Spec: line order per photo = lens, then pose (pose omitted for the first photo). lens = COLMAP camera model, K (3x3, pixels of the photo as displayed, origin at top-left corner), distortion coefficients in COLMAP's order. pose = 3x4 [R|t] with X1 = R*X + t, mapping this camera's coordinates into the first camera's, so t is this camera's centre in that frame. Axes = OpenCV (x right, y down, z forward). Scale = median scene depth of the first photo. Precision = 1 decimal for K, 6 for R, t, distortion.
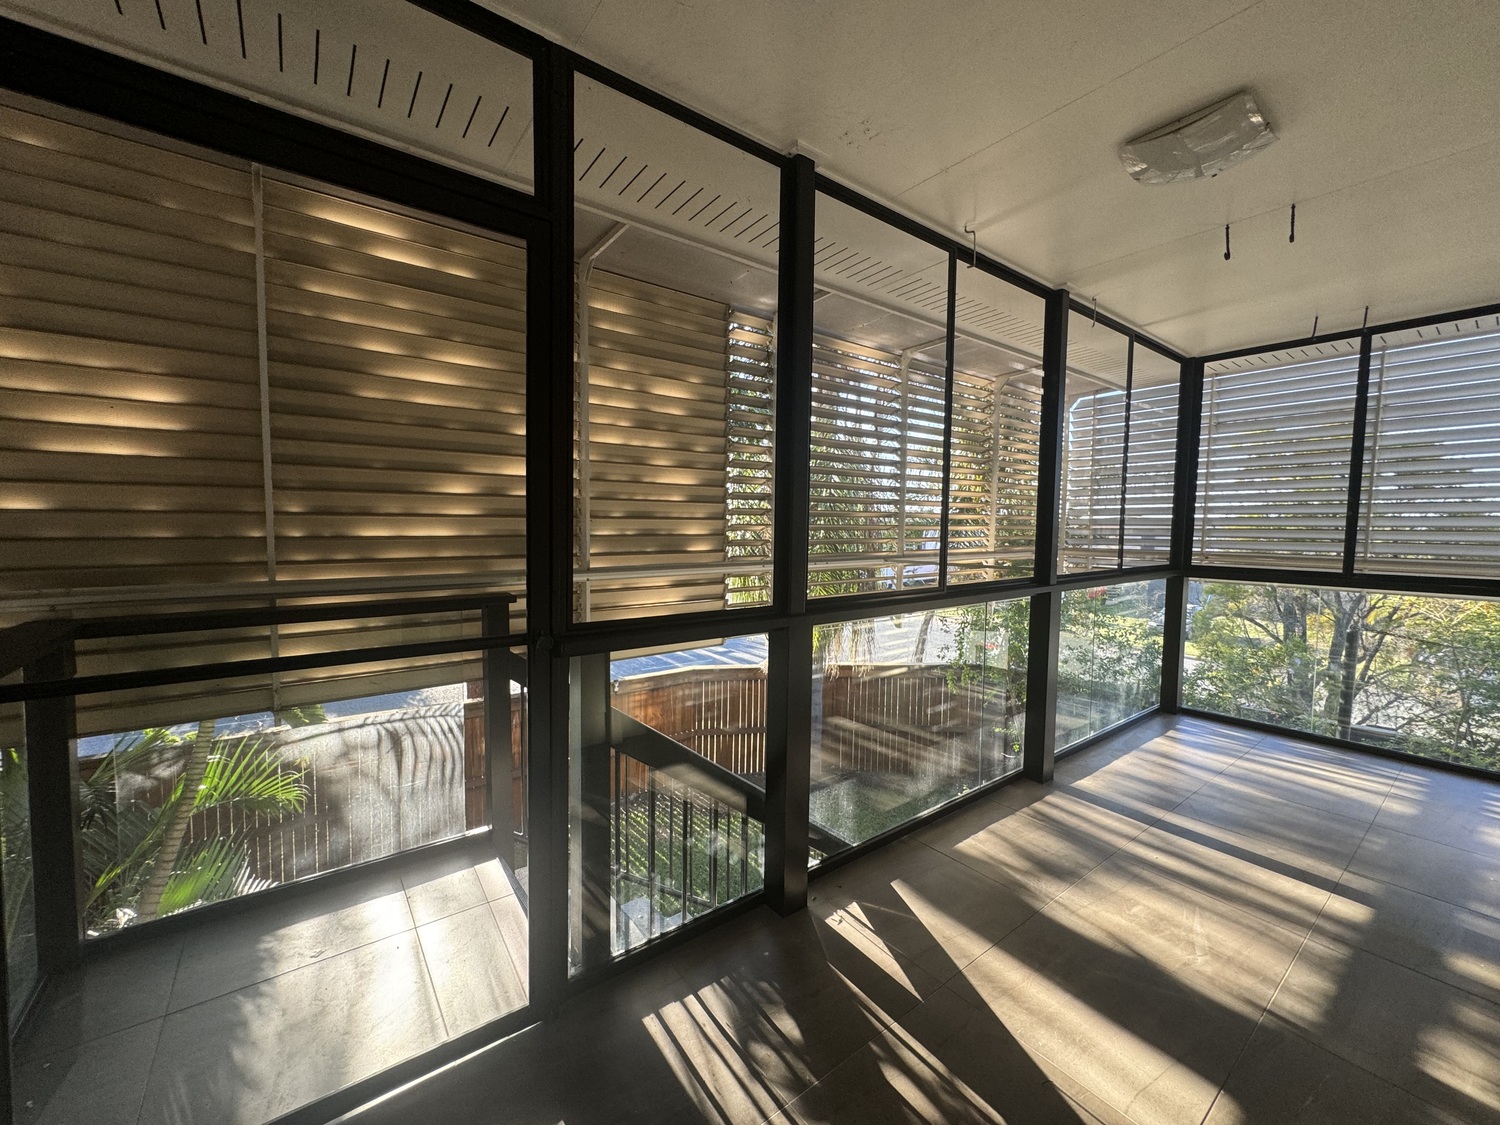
lens RADIAL K [[608.4, 0, 750.8], [0, 608.4, 560.6], [0, 0, 1]] dist [-0.002171, -0.000069]
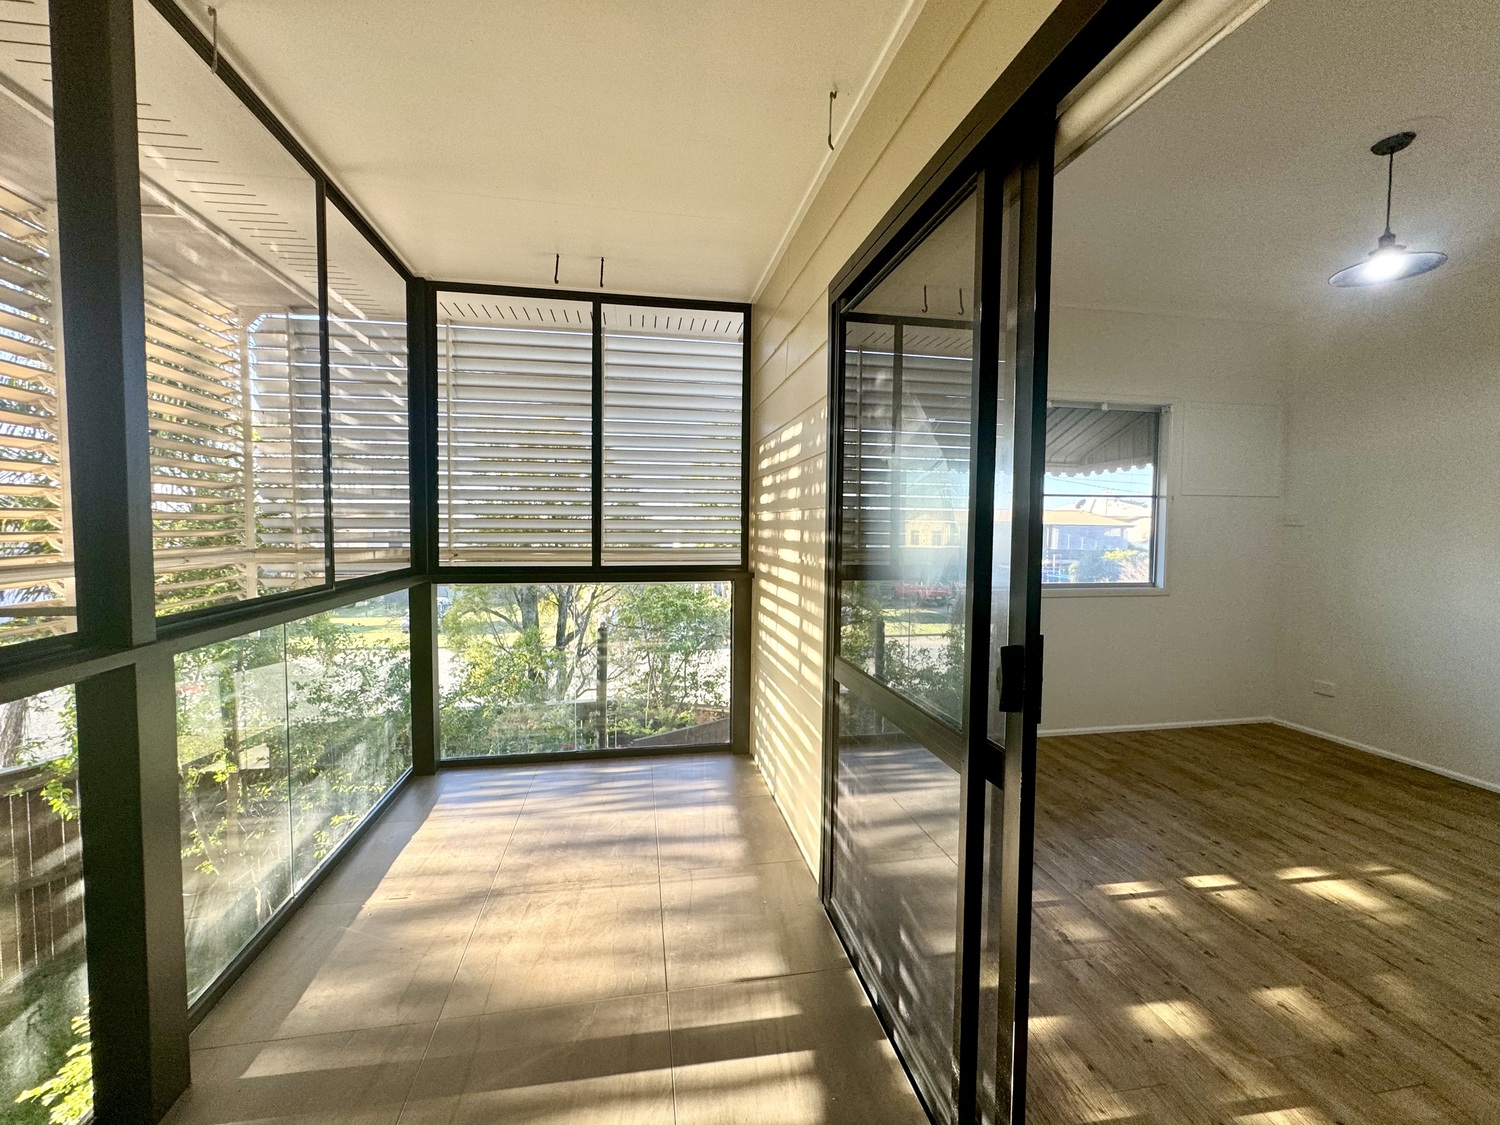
lens RADIAL K [[608.4, 0, 740.3], [0, 608.4, 559.4], [0, 0, 1]] dist [-0.002171, -0.000069]
pose [[0.460305, -0.055603, 0.886018, 0.244306], [0.051941, 0.998014, 0.035648, -0.008275], [-0.886240, 0.029612, 0.462279, 0.341555]]
